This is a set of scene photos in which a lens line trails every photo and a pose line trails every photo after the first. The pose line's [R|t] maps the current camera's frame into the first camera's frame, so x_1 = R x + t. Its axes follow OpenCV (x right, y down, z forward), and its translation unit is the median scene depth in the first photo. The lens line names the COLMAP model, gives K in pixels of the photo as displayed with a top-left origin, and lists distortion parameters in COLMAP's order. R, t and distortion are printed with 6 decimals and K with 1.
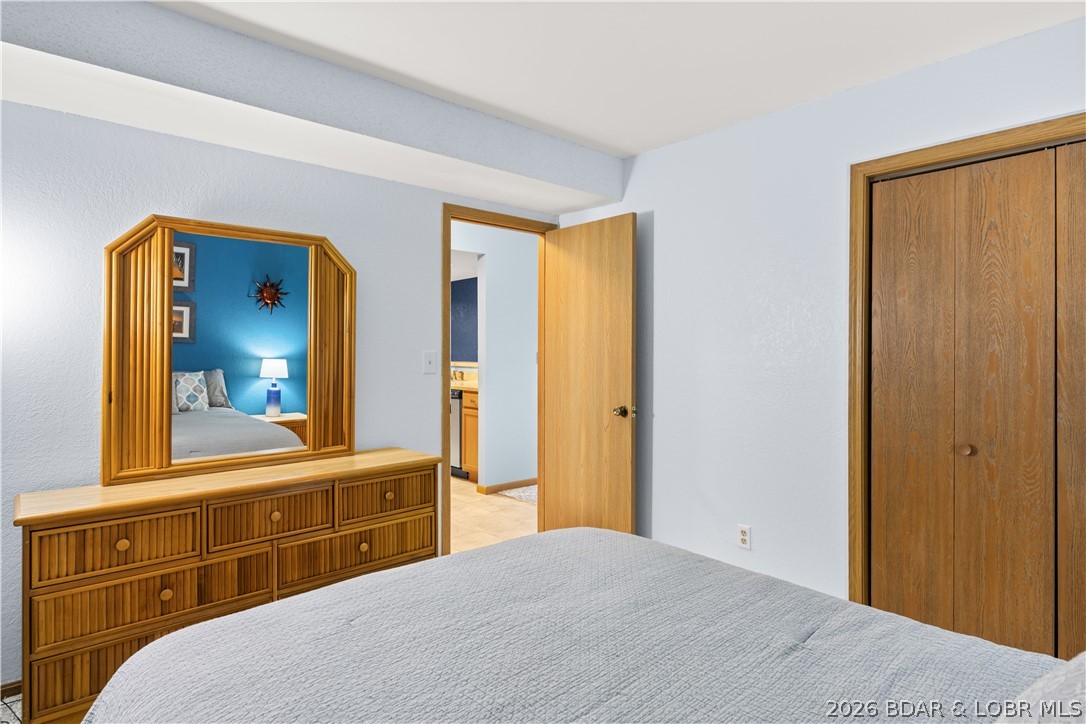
lens RADIAL K [[574.6, 0, 546.5], [0, 574.6, 355.3], [0, 0, 1]] dist [0.001631, 0.000006]
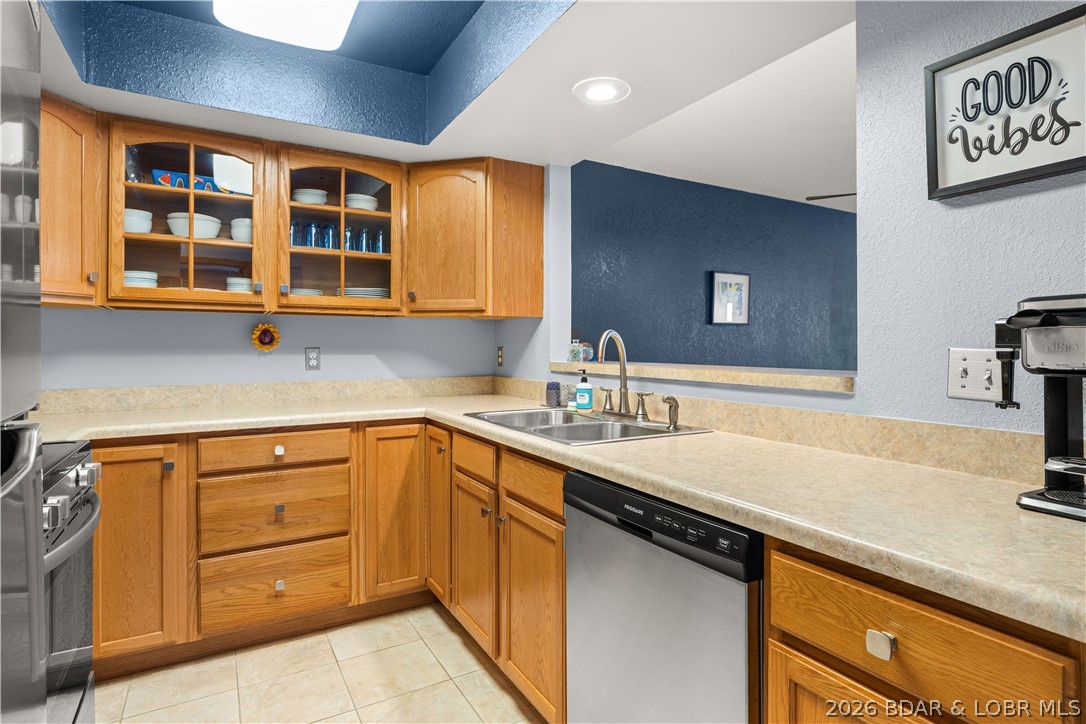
lens RADIAL K [[579.1, 0, 546.1], [0, 579.1, 346.8], [0, 0, 1]] dist [0.001672, 0.000205]
pose [[0.980242, -0.004948, -0.197739, -0.152270], [0.003675, 0.999970, -0.006808, 0.004158], [0.197767, 0.005946, 0.980231, 0.700717]]
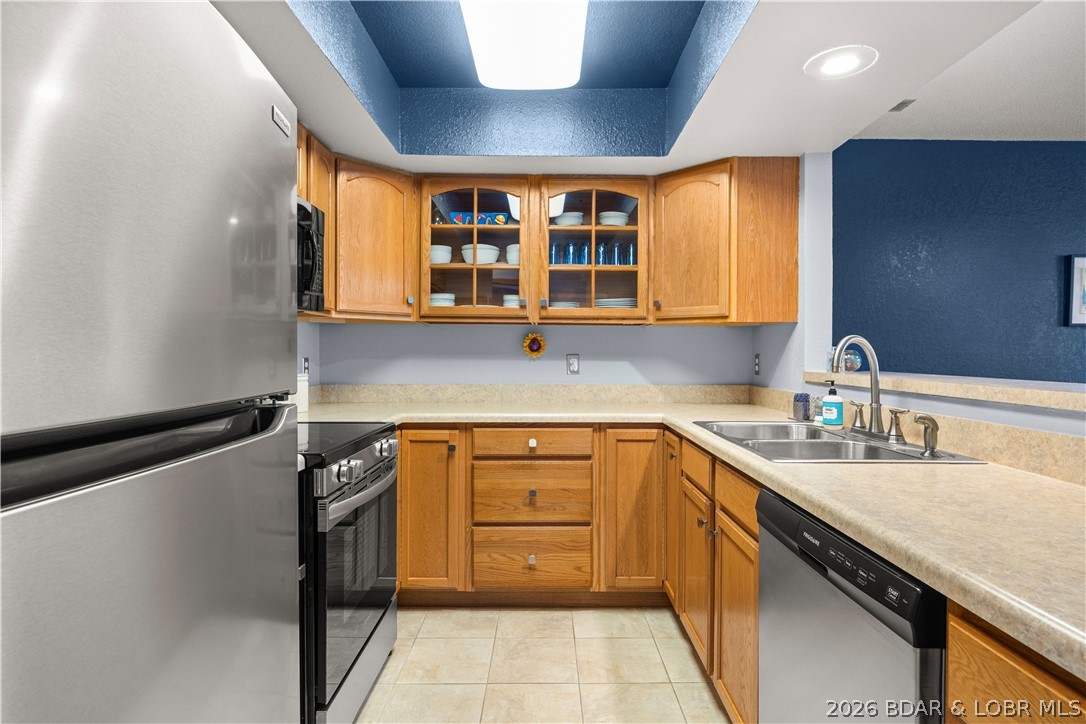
lens RADIAL K [[574.6, 0, 546.5], [0, 574.6, 355.3], [0, 0, 1]] dist [0.001631, 0.000006]
pose [[0.748399, 0.000712, -0.663249, -0.108315], [-0.005160, 0.999975, -0.004749, 0.004441], [0.663229, 0.006976, 0.748384, 0.717573]]
